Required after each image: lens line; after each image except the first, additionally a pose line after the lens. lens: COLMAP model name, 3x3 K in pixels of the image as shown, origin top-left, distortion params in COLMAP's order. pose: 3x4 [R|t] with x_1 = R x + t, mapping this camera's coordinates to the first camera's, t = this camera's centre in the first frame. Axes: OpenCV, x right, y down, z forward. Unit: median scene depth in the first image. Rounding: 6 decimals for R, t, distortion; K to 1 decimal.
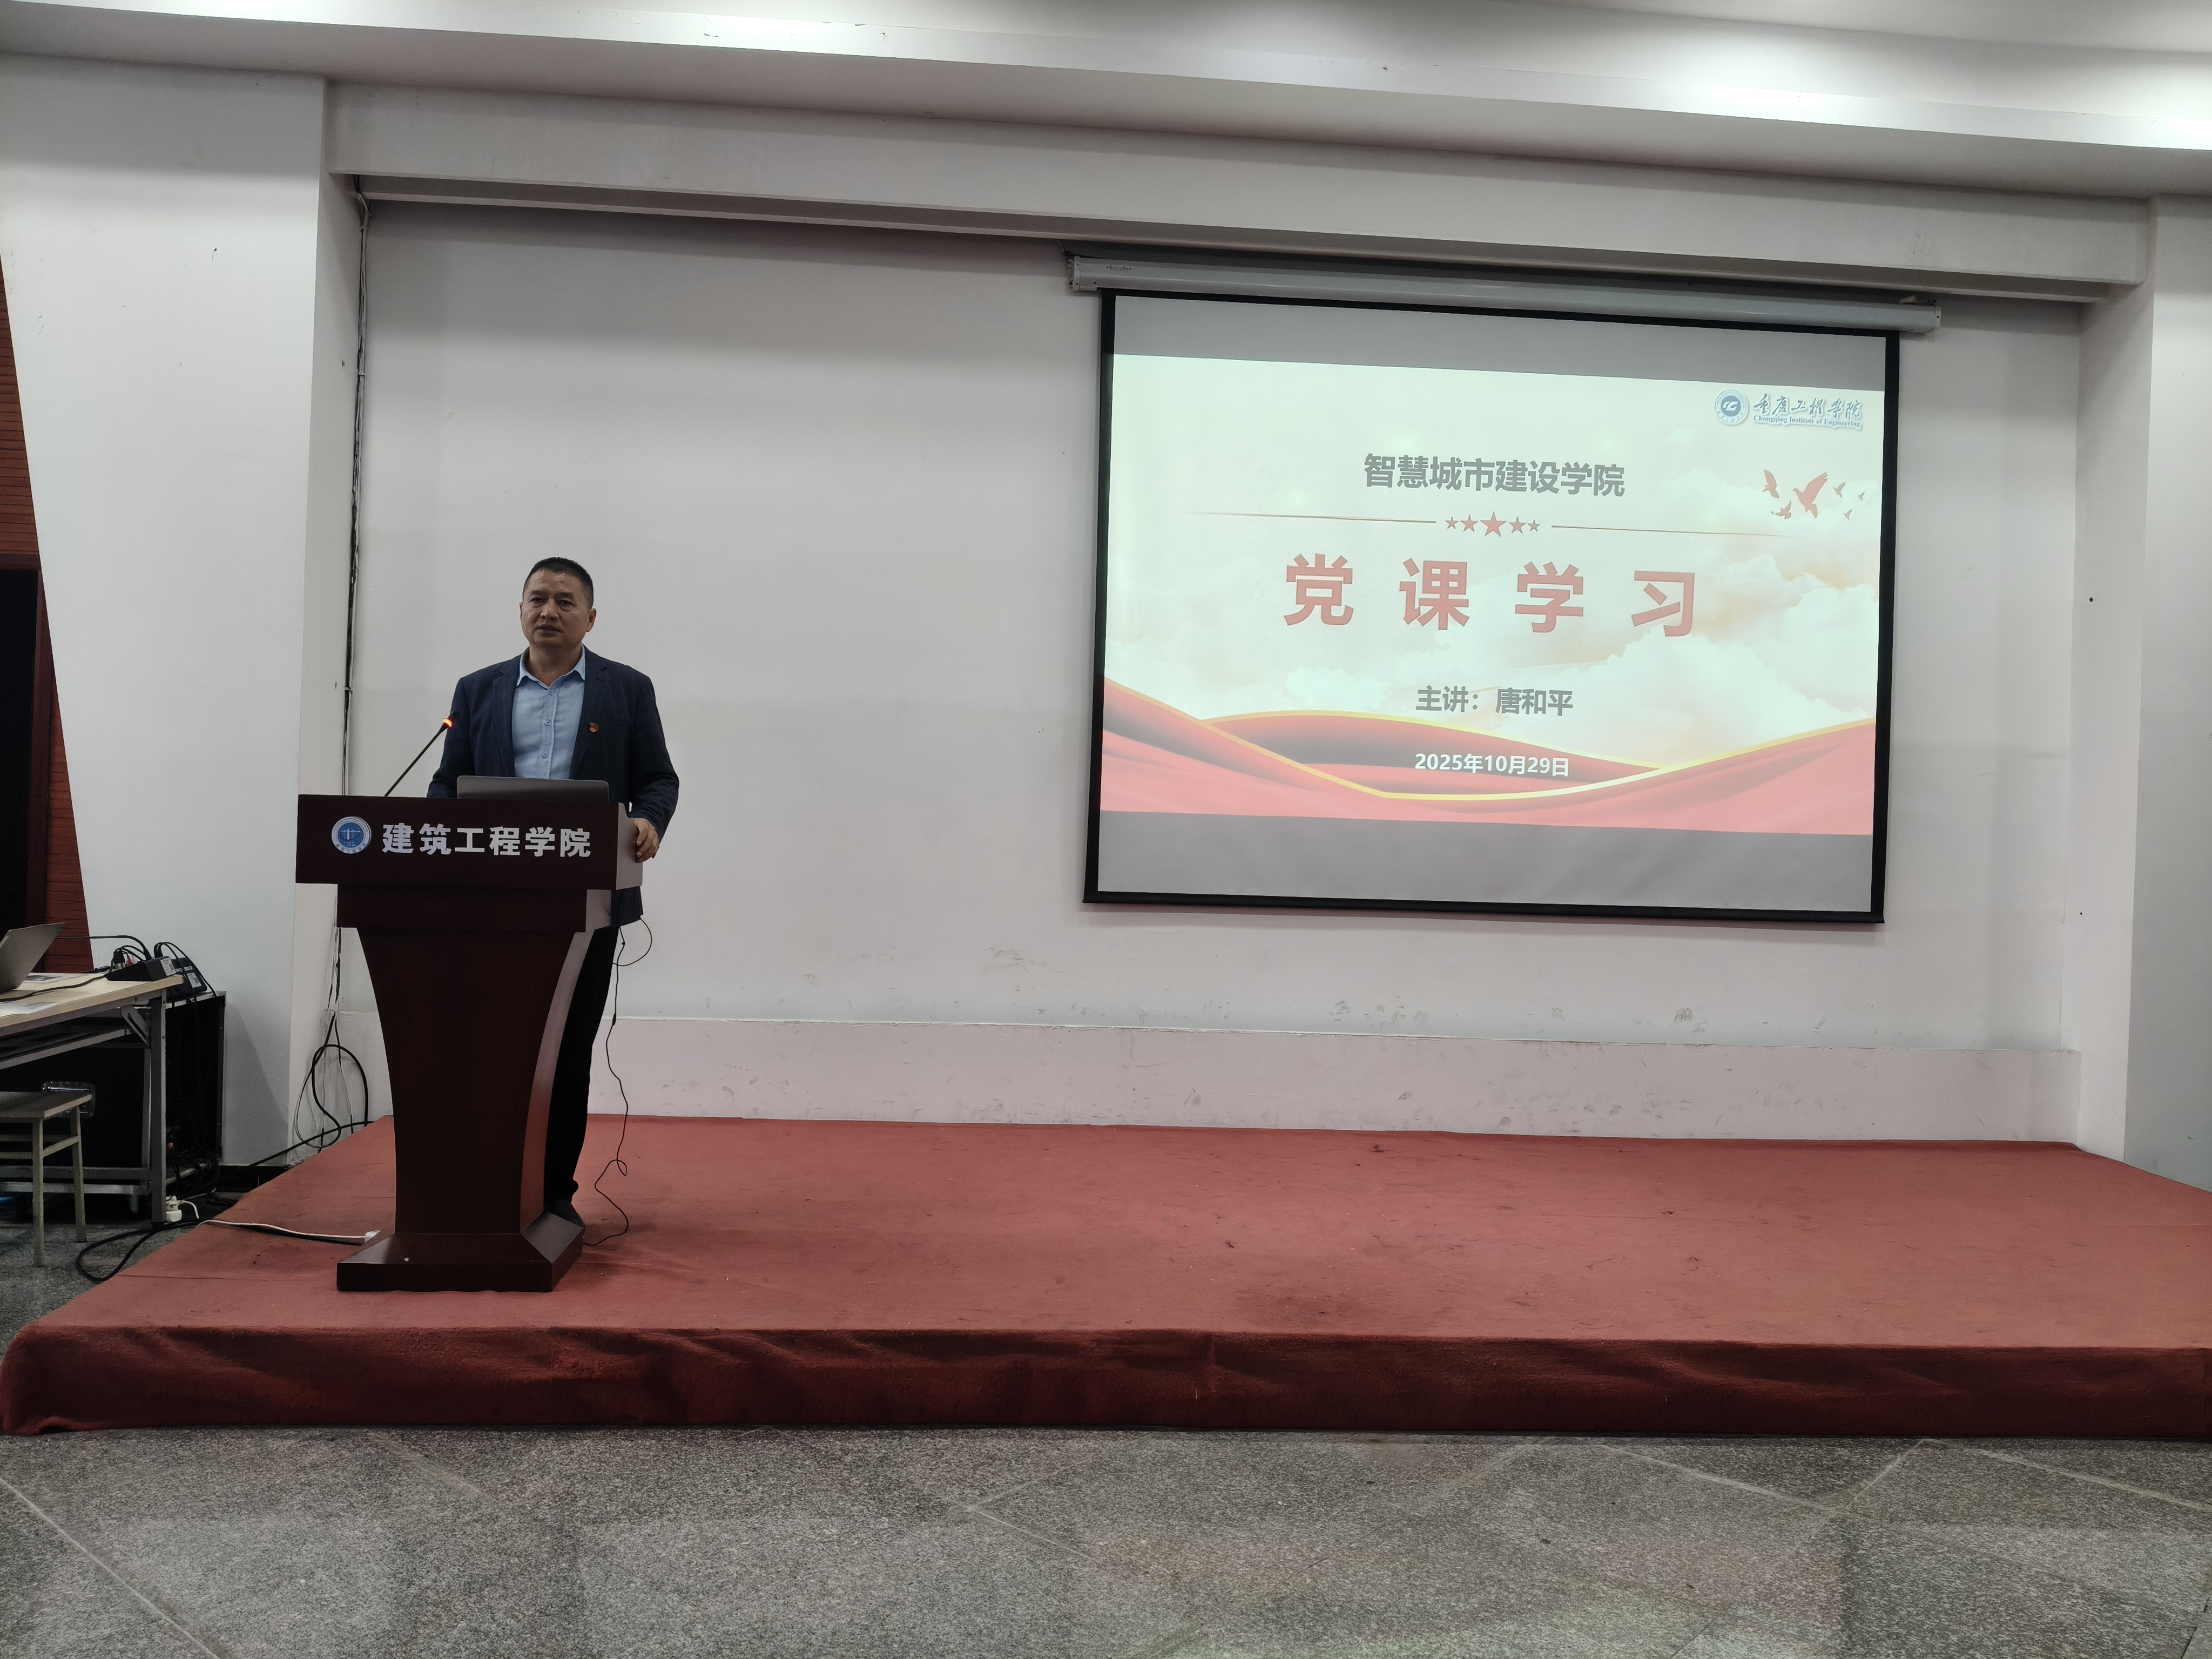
lens RADIAL K [[1725.8, 0, 1102.2], [0, 1725.8, 832.8], [0, 0, 1]] dist [0.008604, -0.075453]
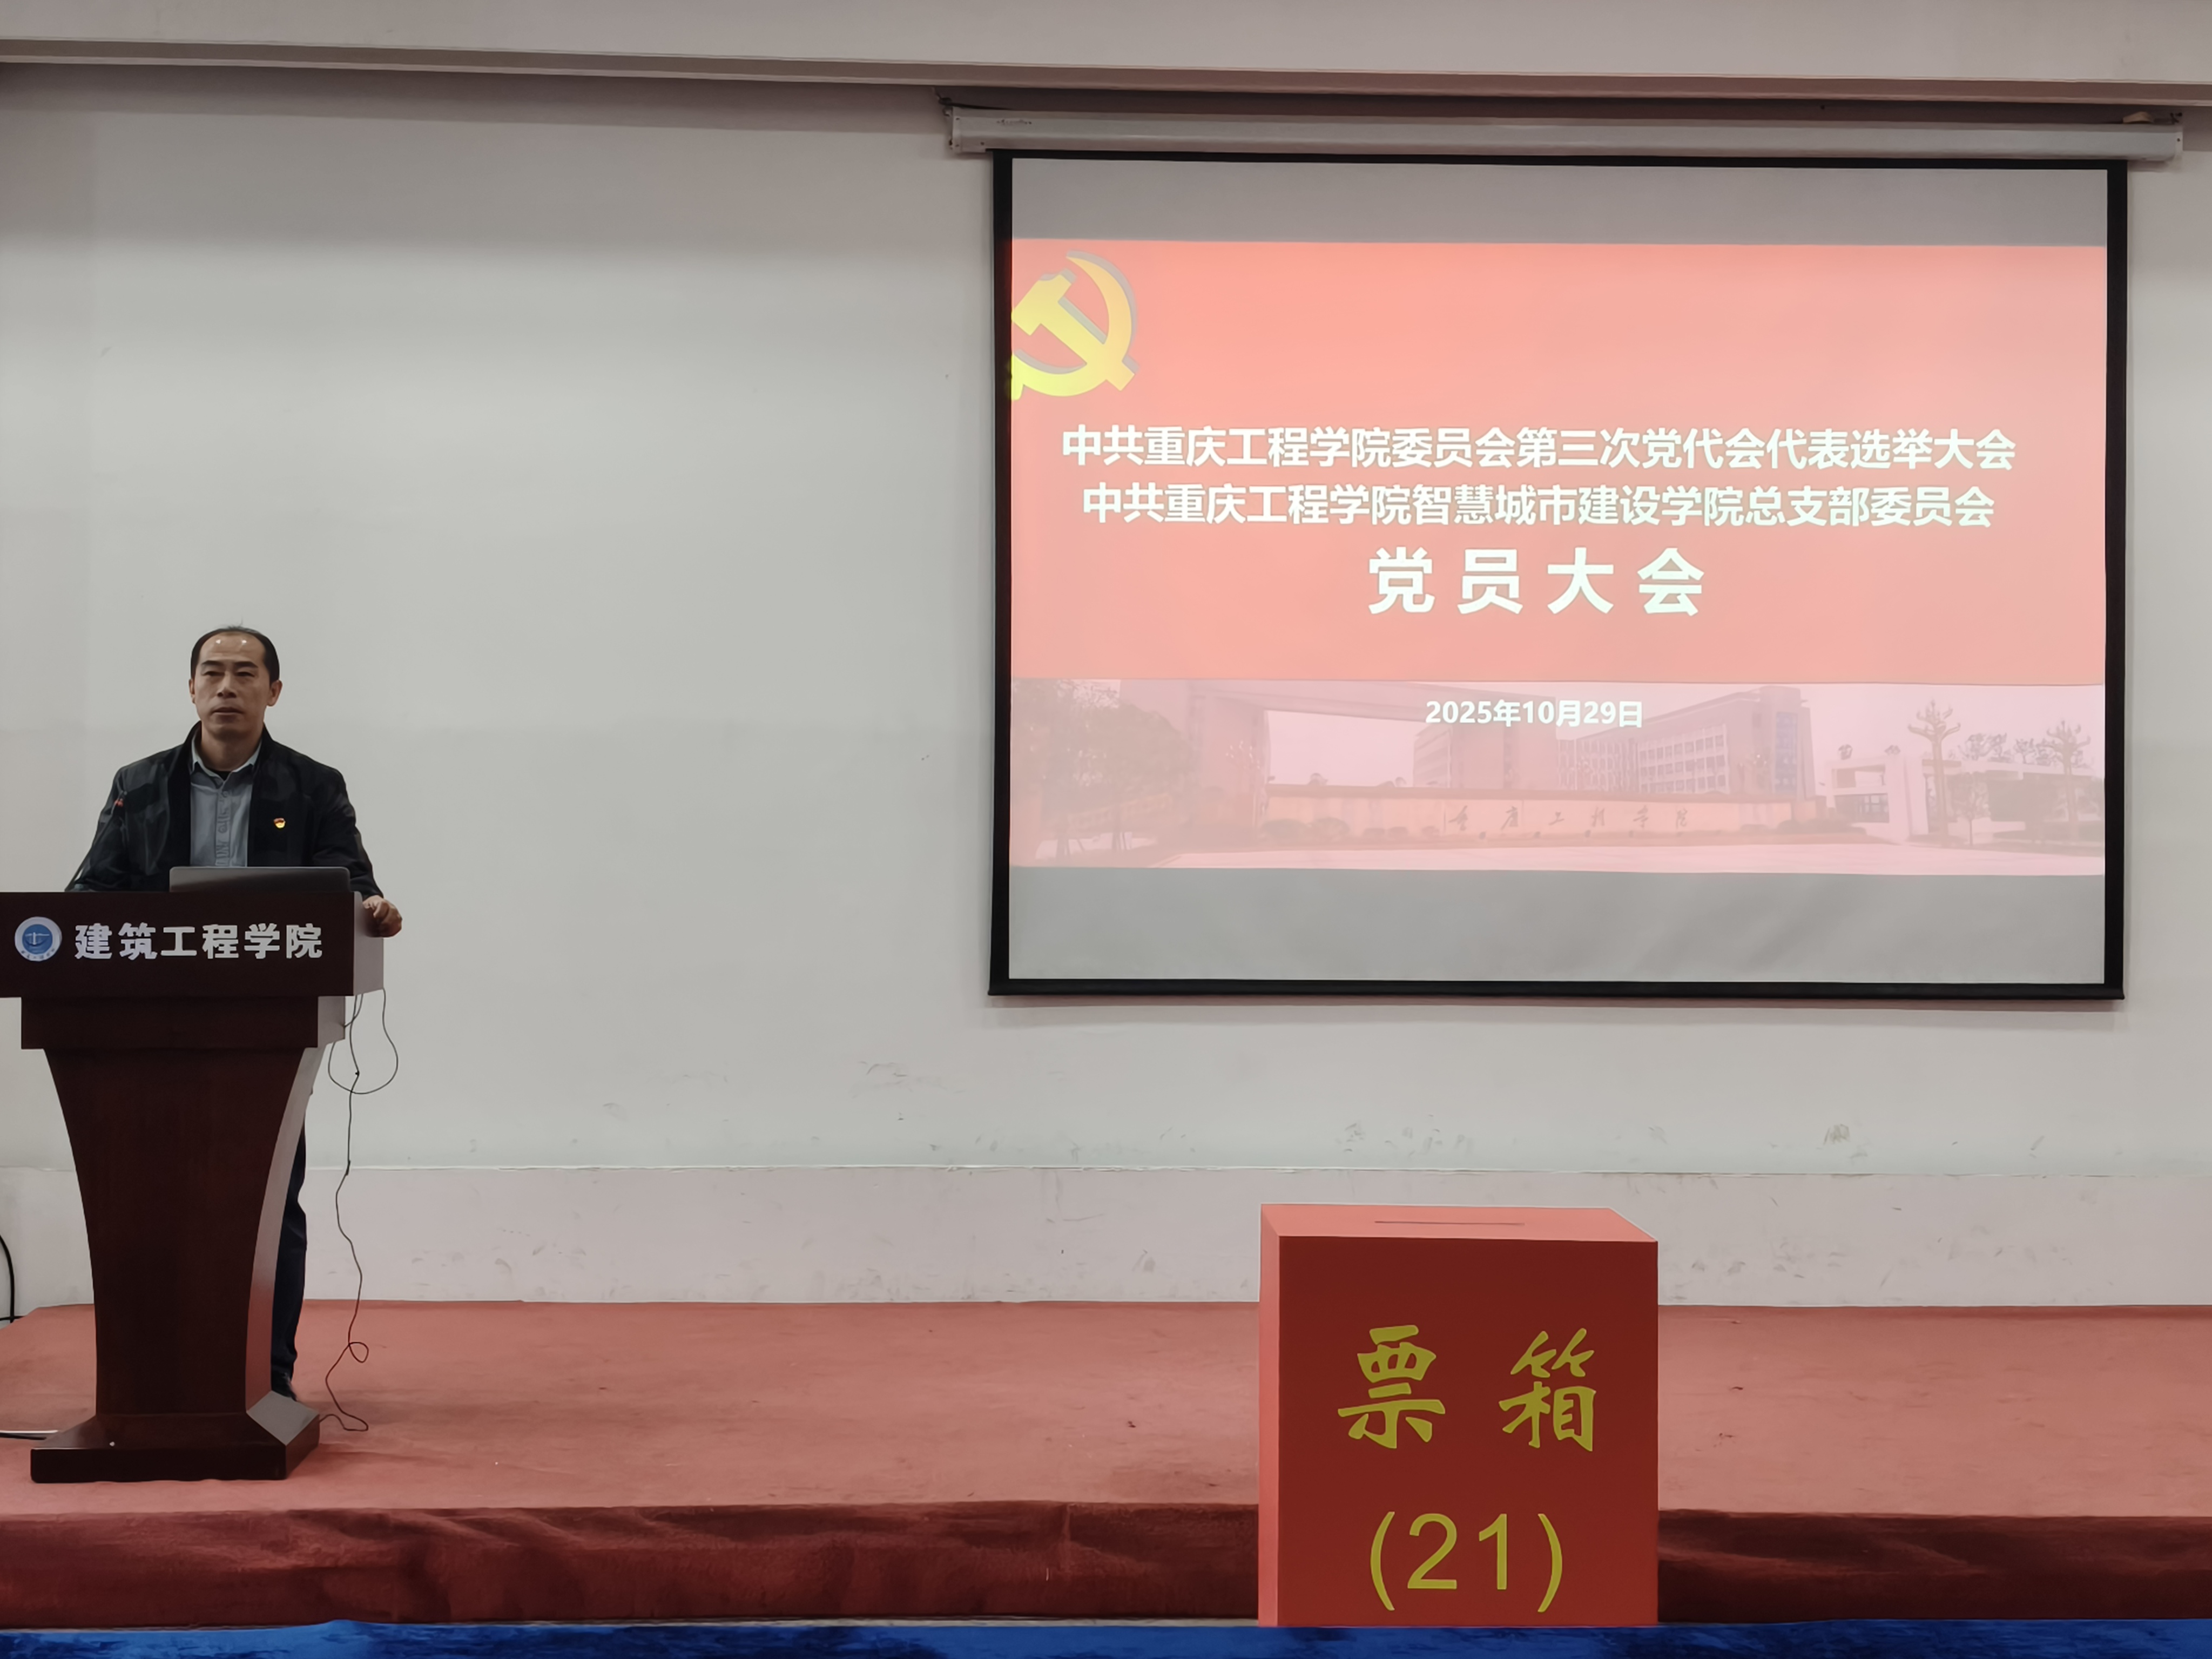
lens RADIAL K [[3086.0, 0, 1116.3], [0, 3086.0, 831.9], [0, 0, 1]] dist [0.038275, -0.014030]
pose [[0.999422, -0.024532, -0.023540, 0.125967], [0.024273, 0.999642, -0.011230, -0.020856], [0.023807, 0.010652, 0.999660, -0.494462]]
